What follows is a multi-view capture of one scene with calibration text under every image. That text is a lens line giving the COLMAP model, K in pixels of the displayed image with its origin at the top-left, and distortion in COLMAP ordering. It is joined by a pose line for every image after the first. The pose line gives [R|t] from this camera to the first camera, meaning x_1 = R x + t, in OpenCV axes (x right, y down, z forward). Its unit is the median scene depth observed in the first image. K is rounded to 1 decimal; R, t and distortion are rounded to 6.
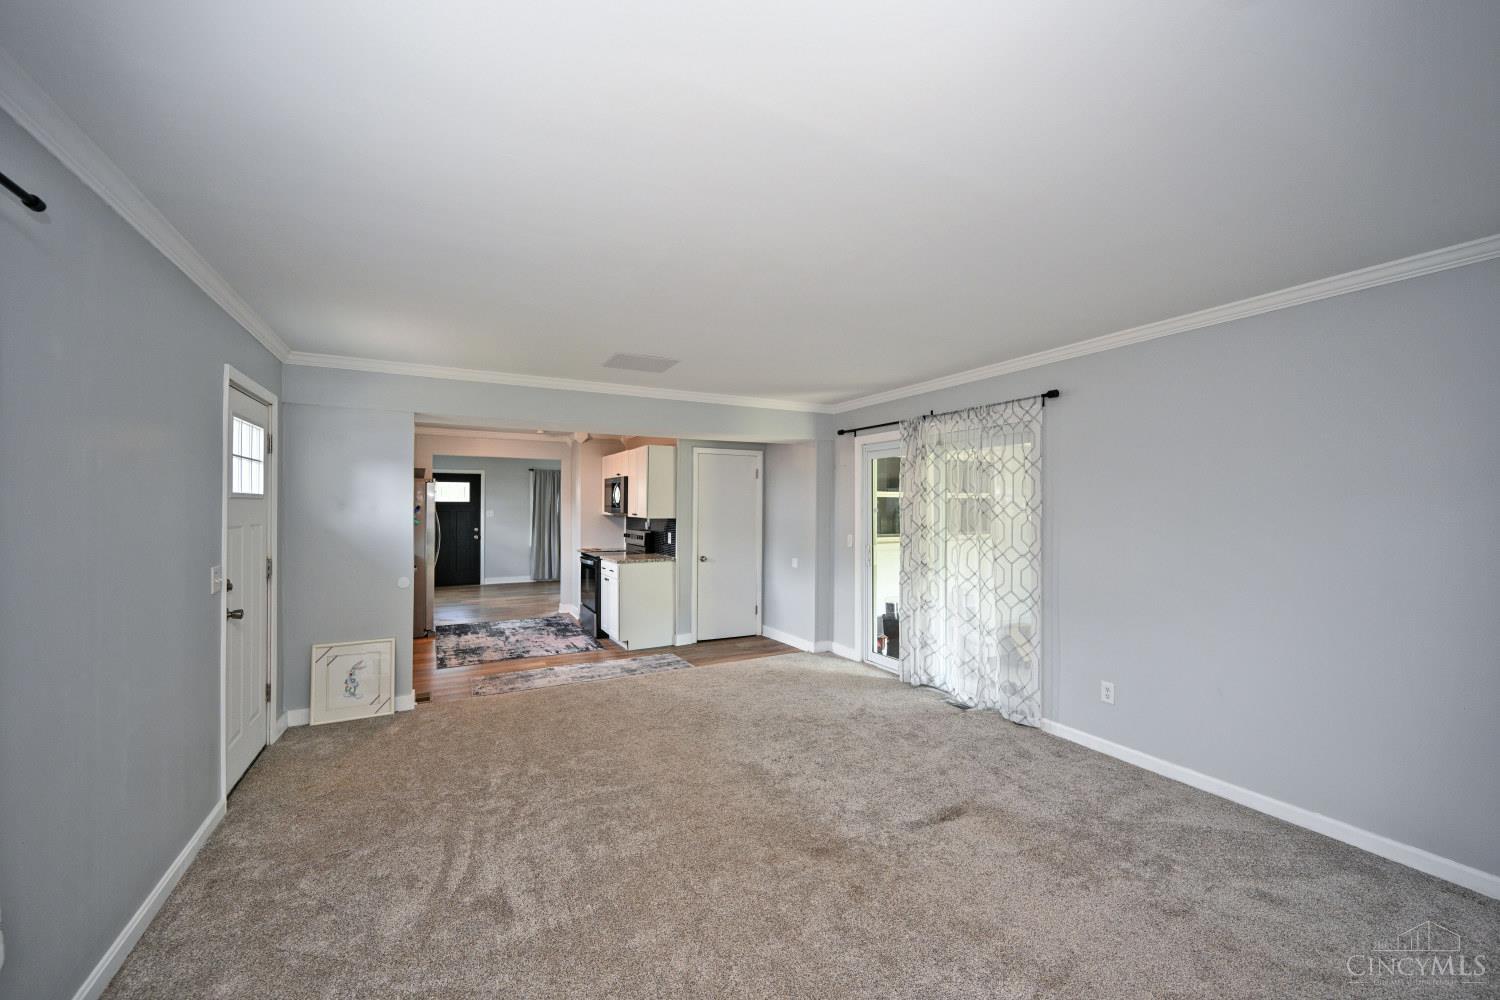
lens RADIAL K [[600.3, 0, 750.0], [0, 600.3, 500.0], [0, 0, 1]] dist [0.002884, 0.000052]
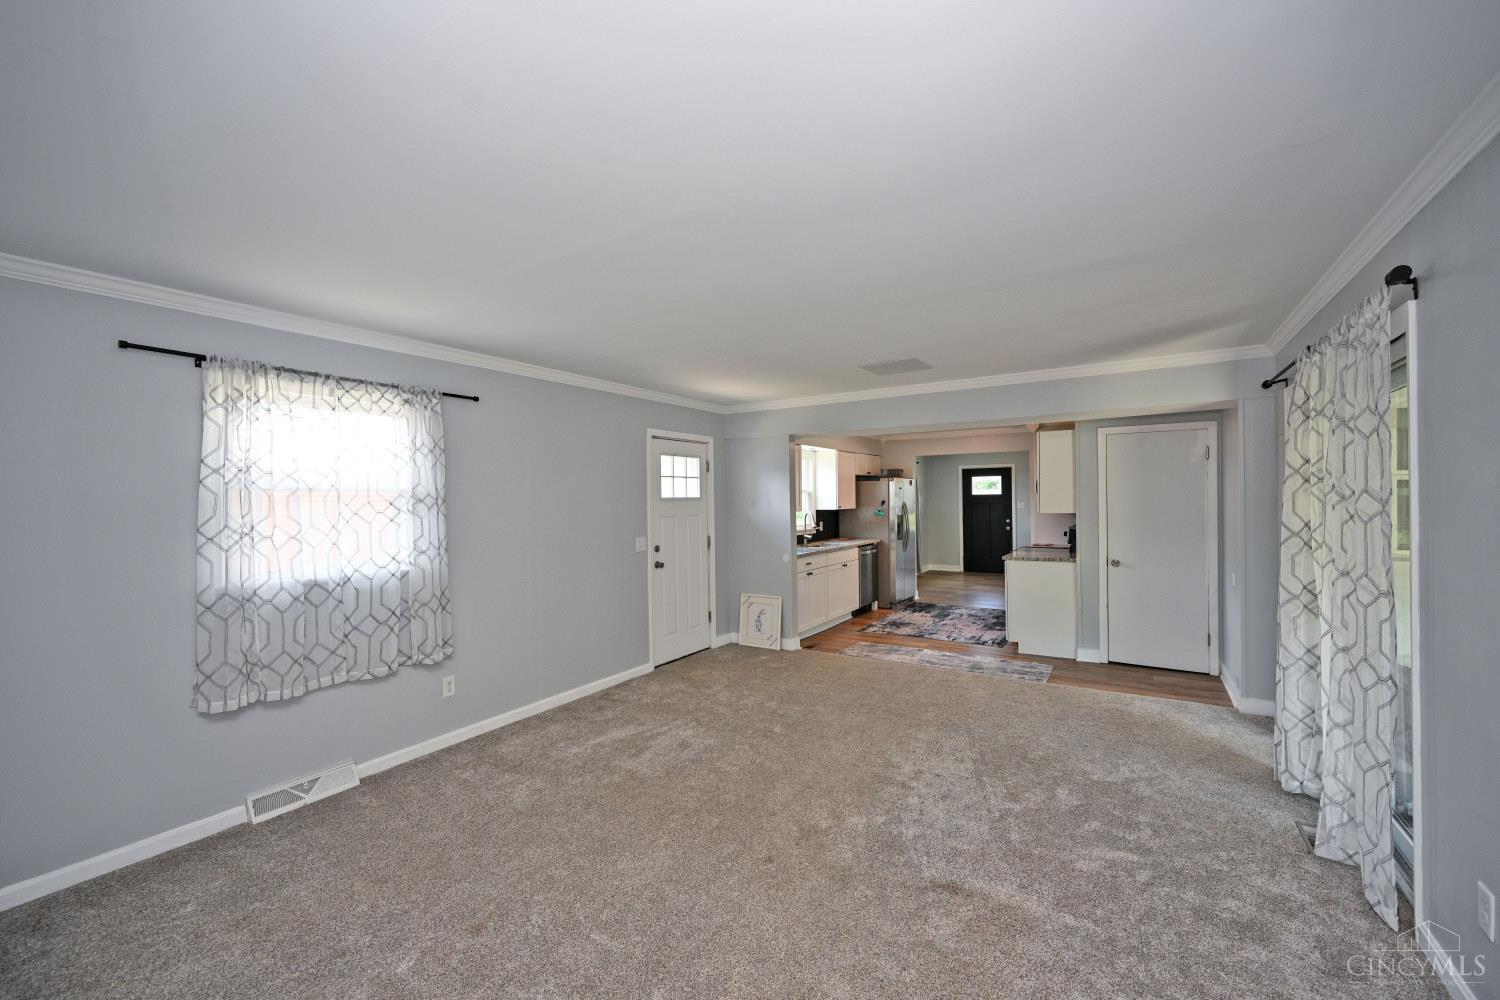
lens RADIAL K [[600.3, 0, 750.0], [0, 600.3, 500.0], [0, 0, 1]] dist [0.002884, 0.000052]
pose [[0.493057, -0.008048, -0.869960, 0.489830], [0.023094, 0.999726, 0.003841, -0.002959], [0.869691, -0.021985, 0.493108, 0.205677]]
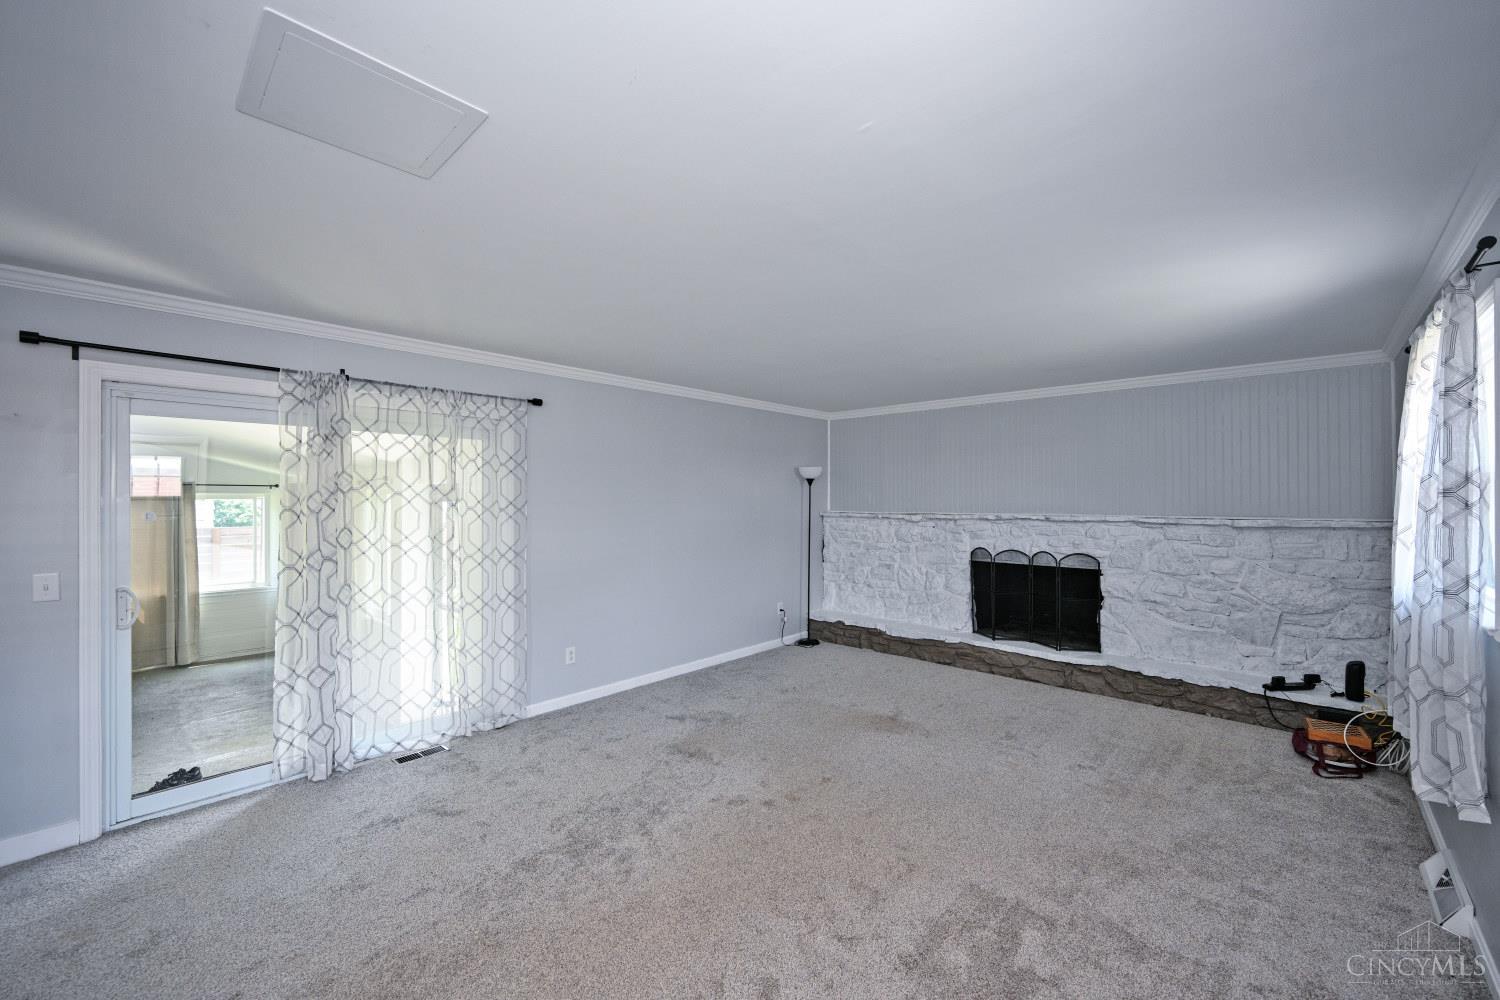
lens RADIAL K [[600.3, 0, 750.0], [0, 600.3, 500.0], [0, 0, 1]] dist [0.002884, 0.000052]
pose [[-0.334873, 0.000843, 0.942263, -0.474274], [-0.006885, 0.999971, -0.003341, 0.001089], [-0.942238, -0.007606, -0.334858, 0.730657]]
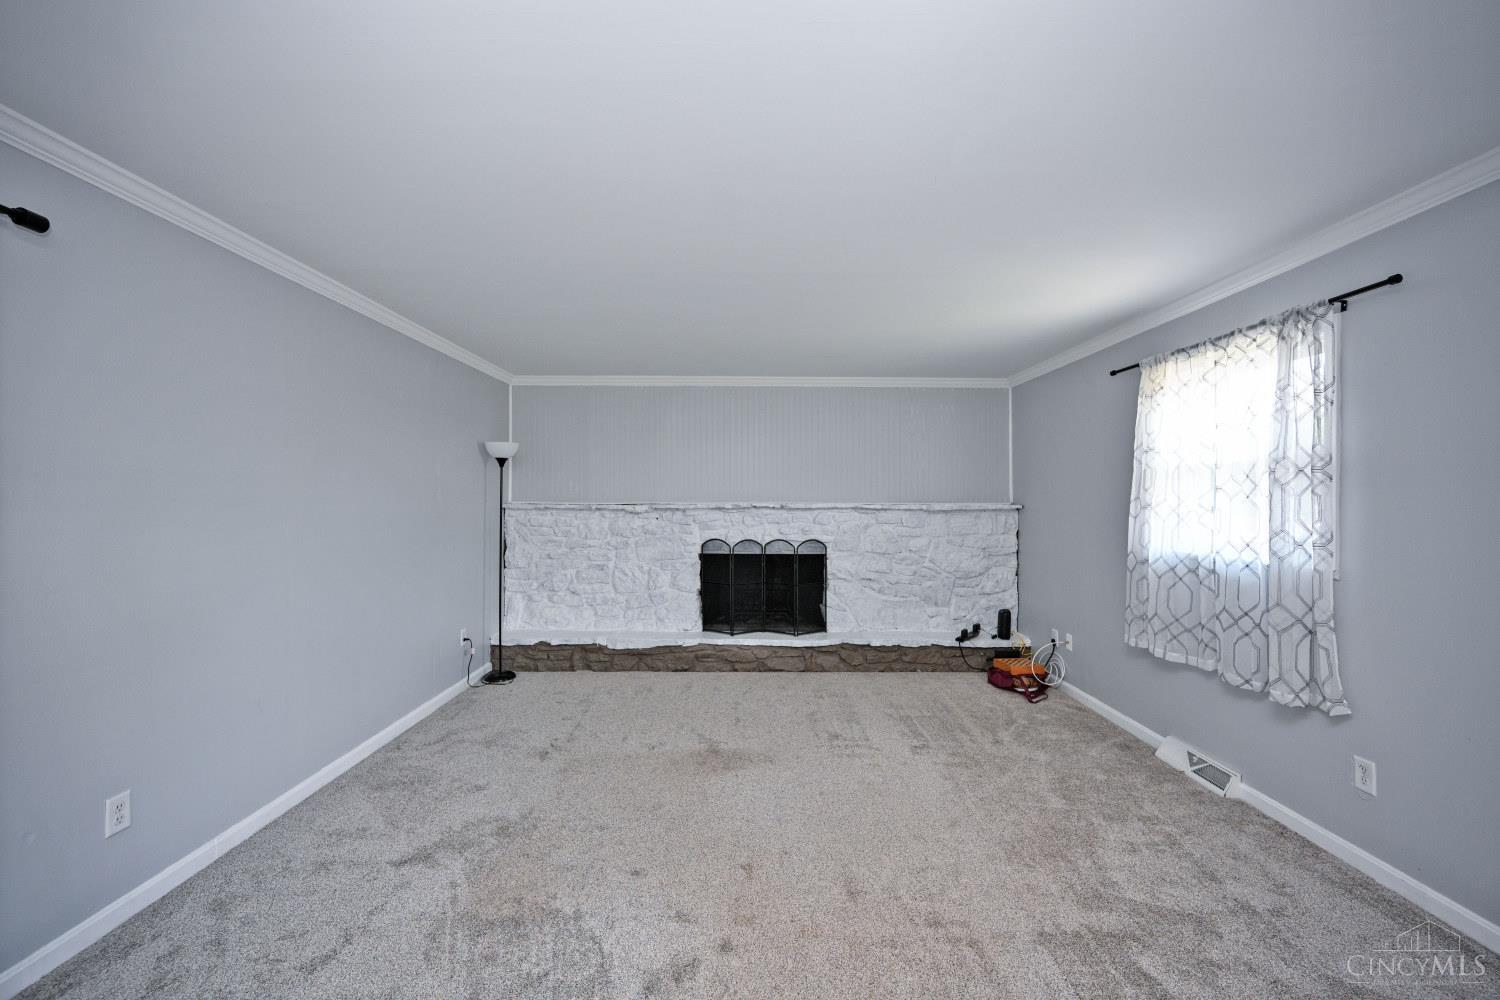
lens RADIAL K [[594.3, 0, 750.0], [0, 594.3, 500.0], [0, 0, 1]] dist [-0.000393, 0.000105]
pose [[-0.885148, -0.001830, 0.465305, -0.121620], [-0.005654, 0.999961, -0.006821, 0.020761], [-0.465275, -0.008669, -0.885124, 0.832130]]
